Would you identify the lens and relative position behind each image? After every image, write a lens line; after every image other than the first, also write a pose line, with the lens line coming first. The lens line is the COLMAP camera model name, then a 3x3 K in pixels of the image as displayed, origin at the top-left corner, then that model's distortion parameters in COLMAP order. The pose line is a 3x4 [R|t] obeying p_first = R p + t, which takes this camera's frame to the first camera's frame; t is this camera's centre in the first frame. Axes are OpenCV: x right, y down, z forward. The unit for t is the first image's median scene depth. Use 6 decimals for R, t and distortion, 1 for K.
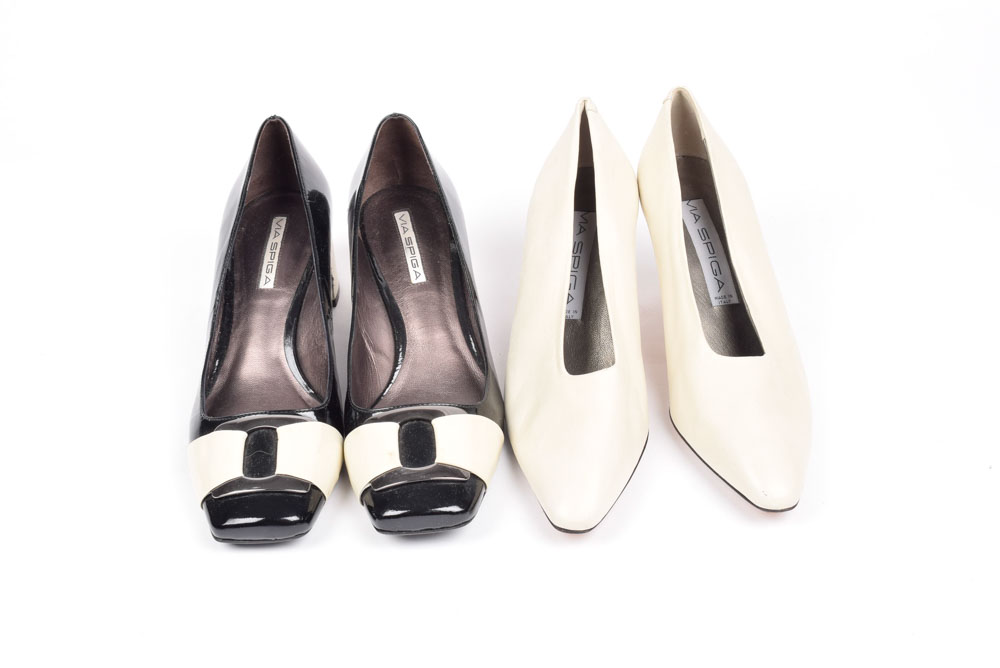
lens RADIAL K [[1478.9, 0, 500.7], [0, 1478.9, 332.5], [0, 0, 1]] dist [-0.134493, 0.000000]
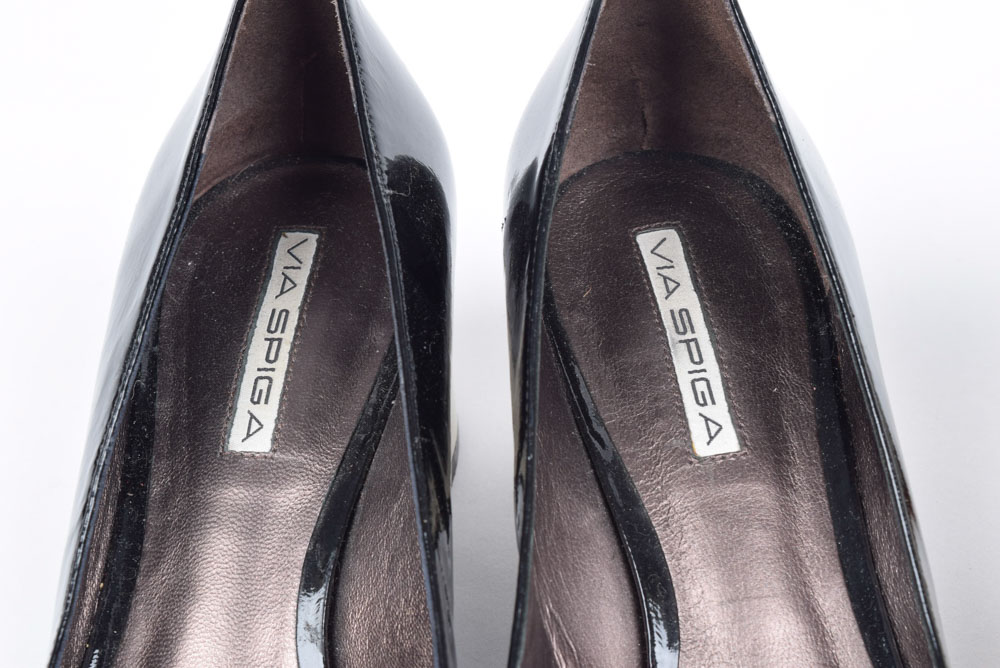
lens RADIAL K [[2355.8, 0, 499.7], [0, 2355.8, 334.9], [0, 0, 1]] dist [-0.043239, 0.000000]
pose [[0.997283, 0.036345, -0.064075, -0.070139], [-0.037721, 0.999080, -0.020398, -0.047018], [0.063275, 0.022760, 0.997737, 0.475494]]
